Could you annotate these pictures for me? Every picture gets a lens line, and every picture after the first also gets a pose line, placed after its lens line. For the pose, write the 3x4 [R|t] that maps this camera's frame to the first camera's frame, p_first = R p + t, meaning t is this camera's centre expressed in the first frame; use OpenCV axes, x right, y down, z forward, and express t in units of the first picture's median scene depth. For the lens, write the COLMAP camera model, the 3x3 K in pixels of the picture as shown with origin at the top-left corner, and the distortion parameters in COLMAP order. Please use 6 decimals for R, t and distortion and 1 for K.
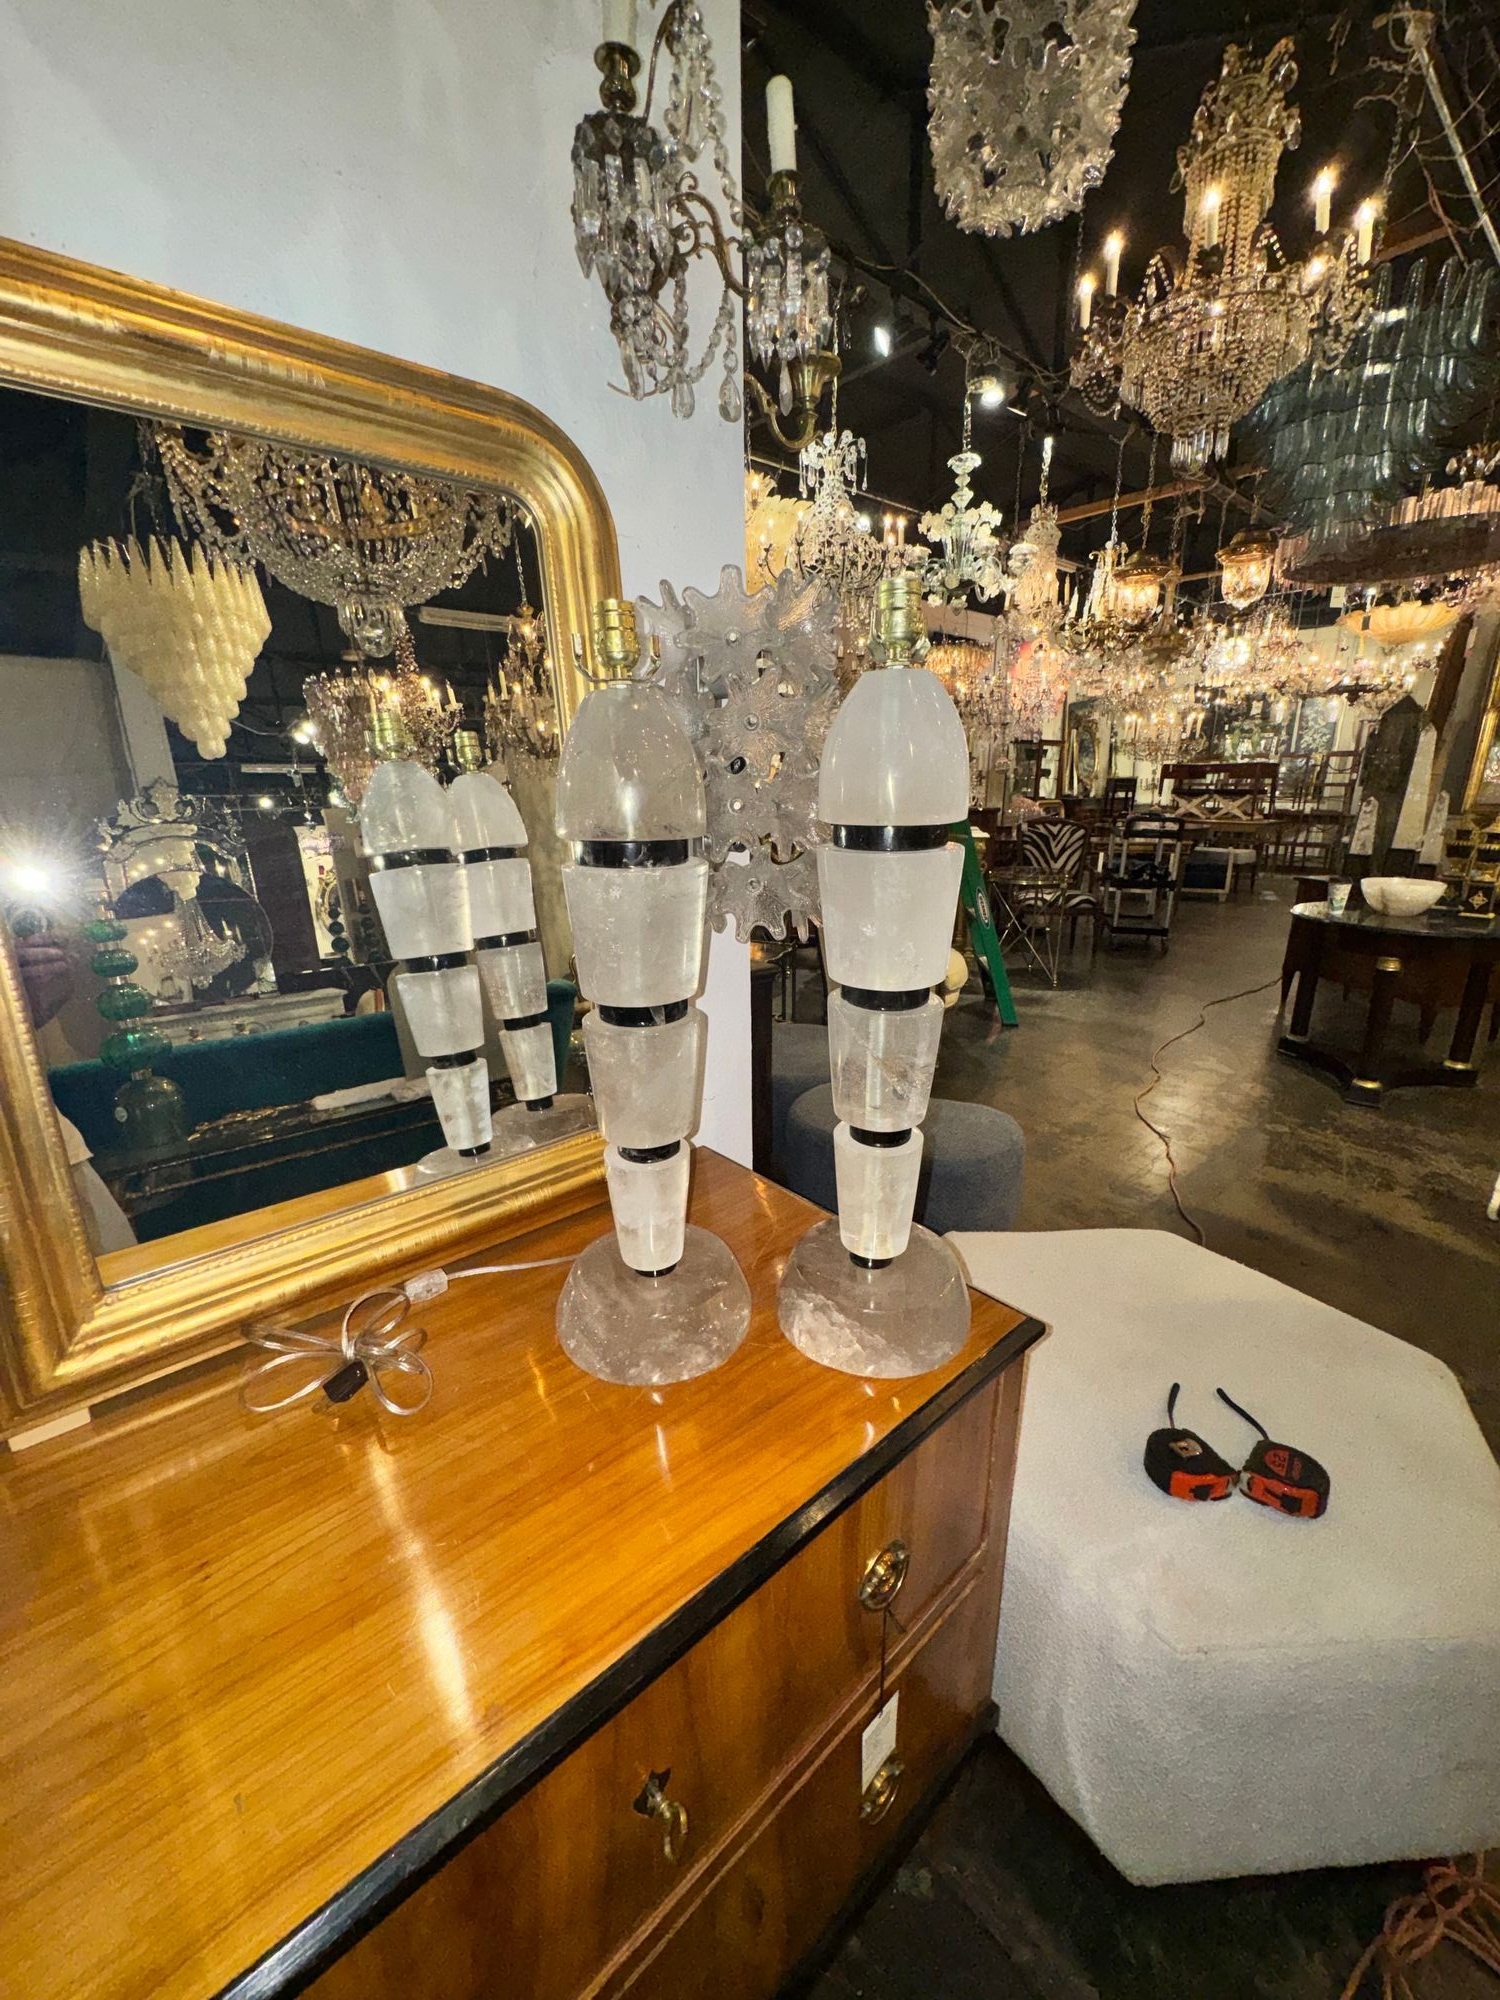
lens RADIAL K [[797.9, 0, 750.0], [0, 797.9, 1000.0], [0, 0, 1]] dist [-0.001215, -0.000076]
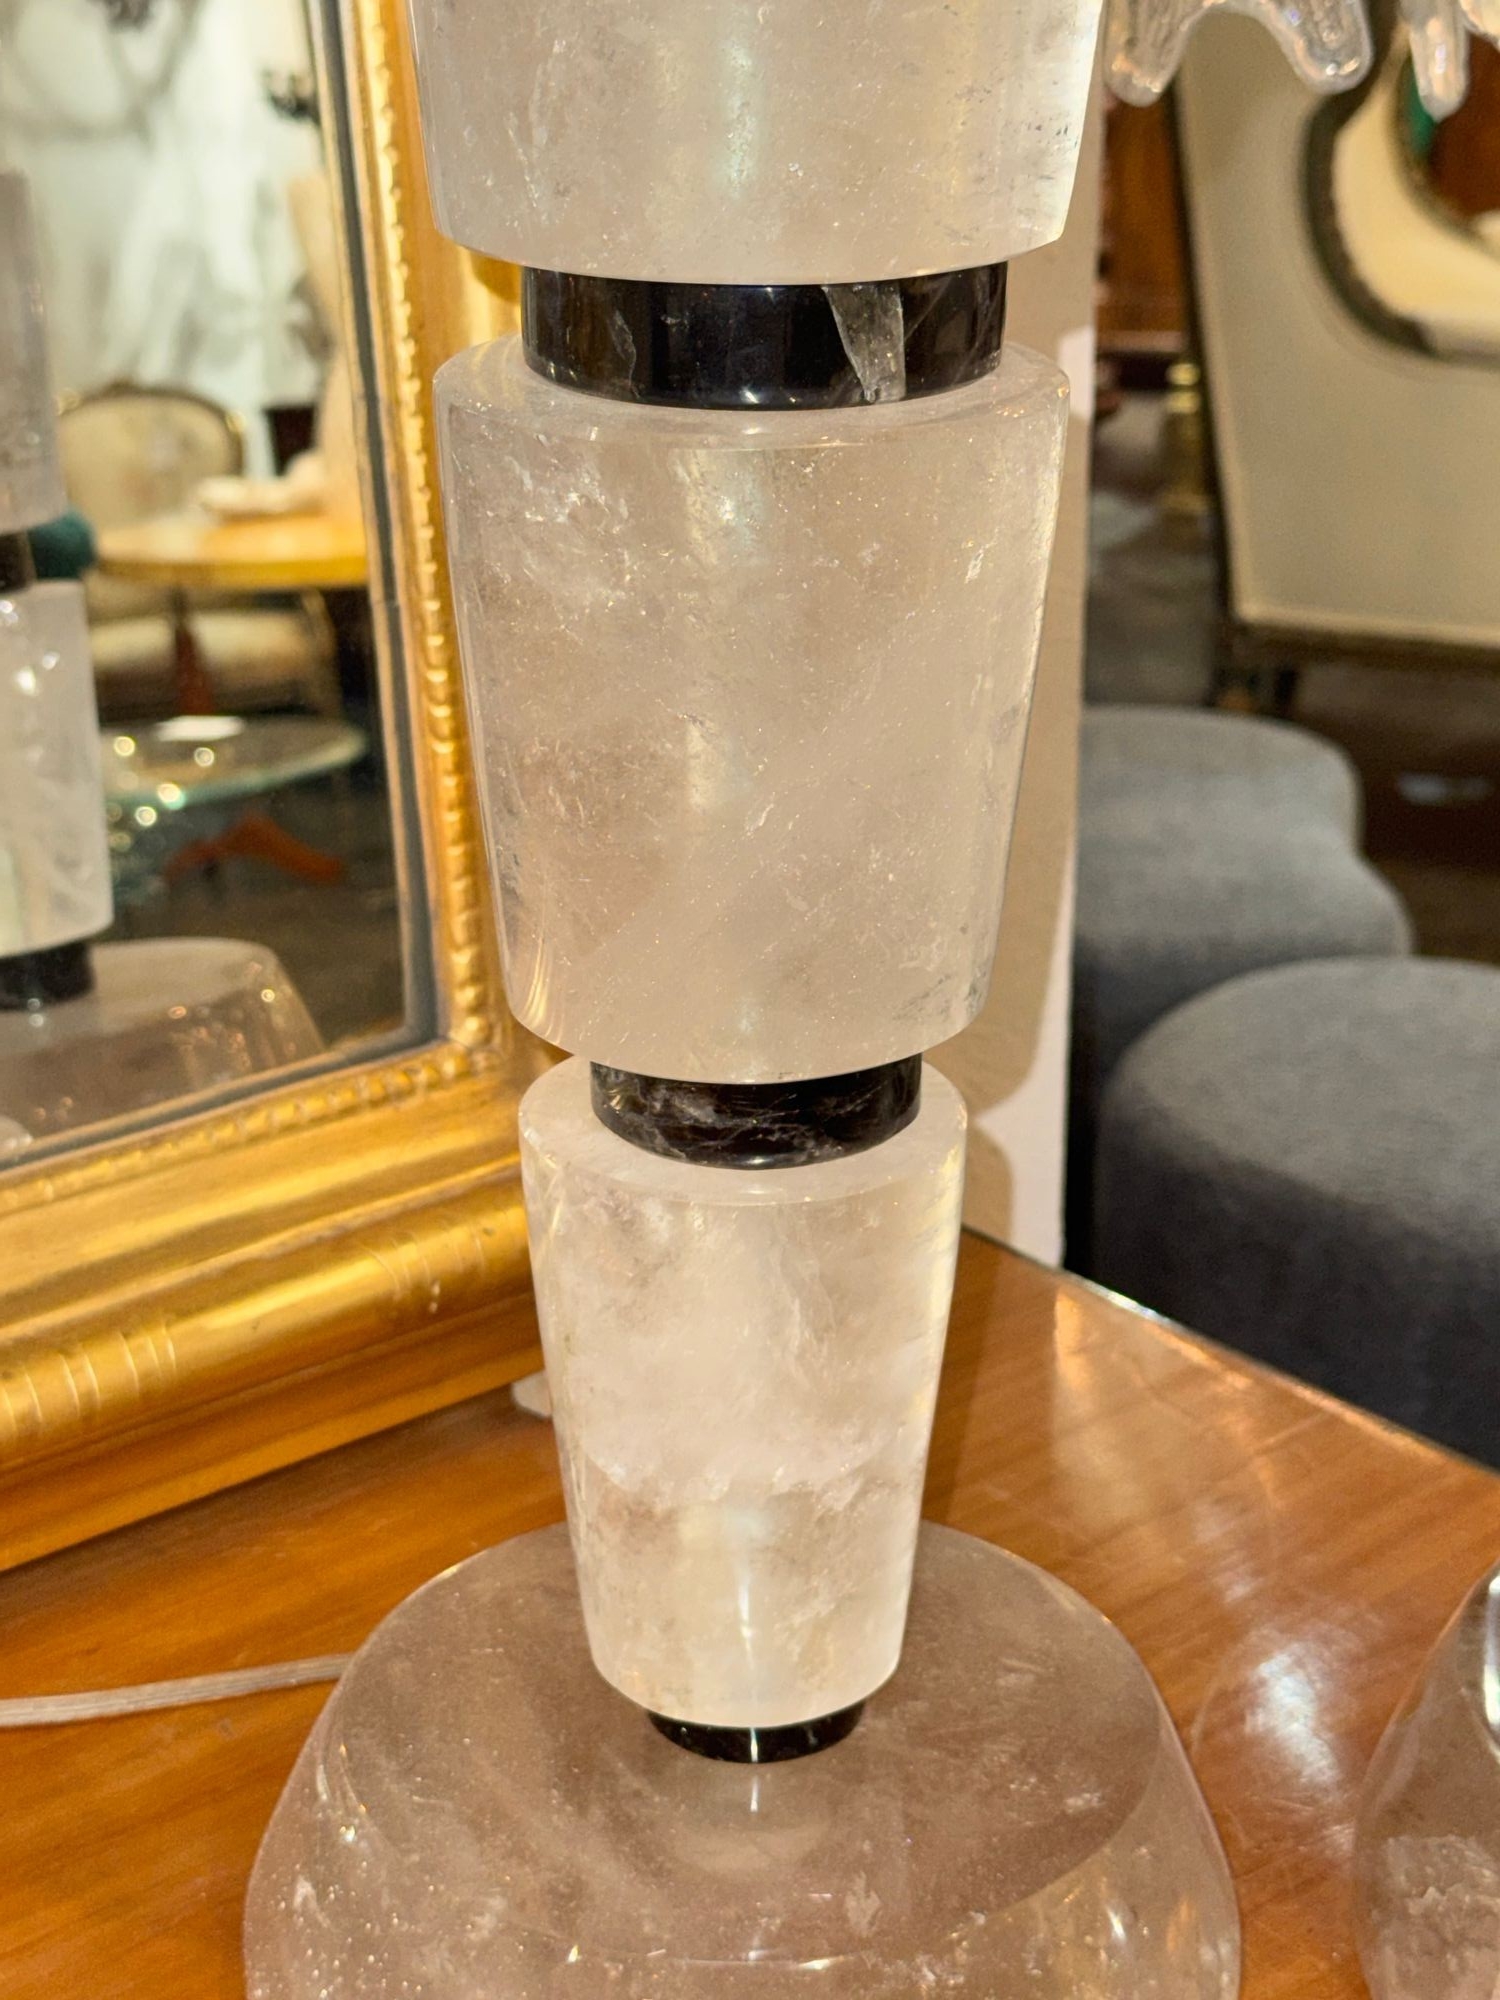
lens RADIAL K [[3535.3, 0, 750.0], [0, 3535.3, 1000.0], [0, 0, 1]] dist [0.147757, -0.144150]
pose [[0.999775, 0.011876, -0.017580, -0.071999], [-0.010081, 0.995046, 0.098908, 0.050876], [0.018668, -0.098708, 0.994941, 0.102006]]
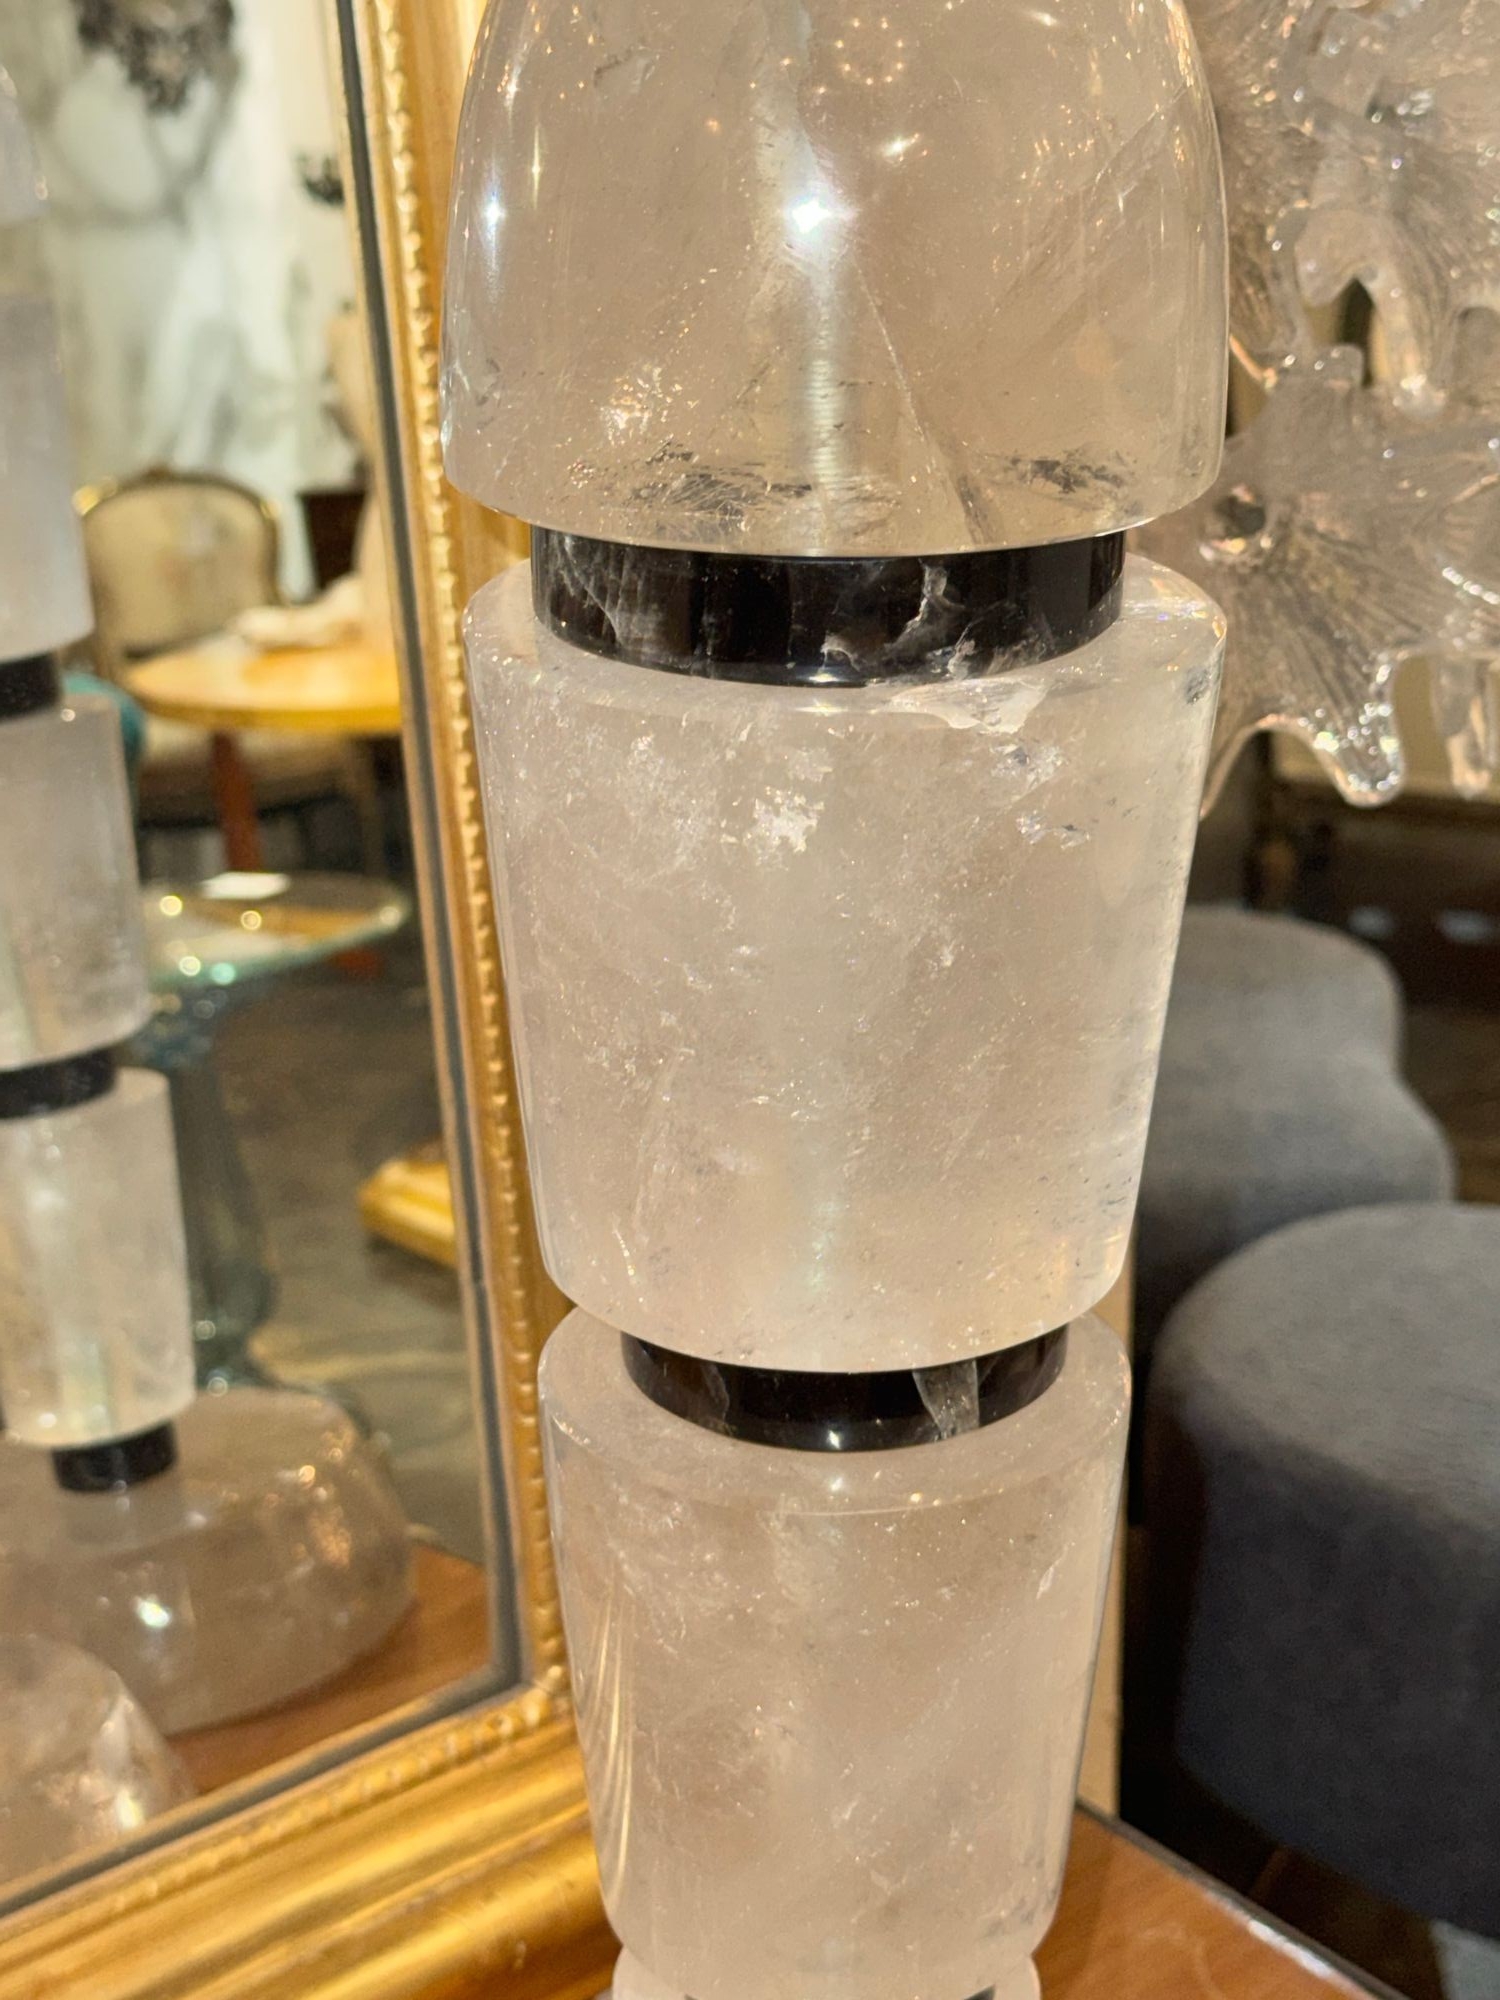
lens RADIAL K [[3579.4, 0, 750.0], [0, 3579.4, 1000.0], [0, 0, 1]] dist [-0.000726, -0.059252]
pose [[0.999604, 0.004038, -0.027842, -0.079309], [-0.001559, 0.996076, 0.088484, -0.087246], [0.028090, -0.088405, 0.995688, 0.076422]]
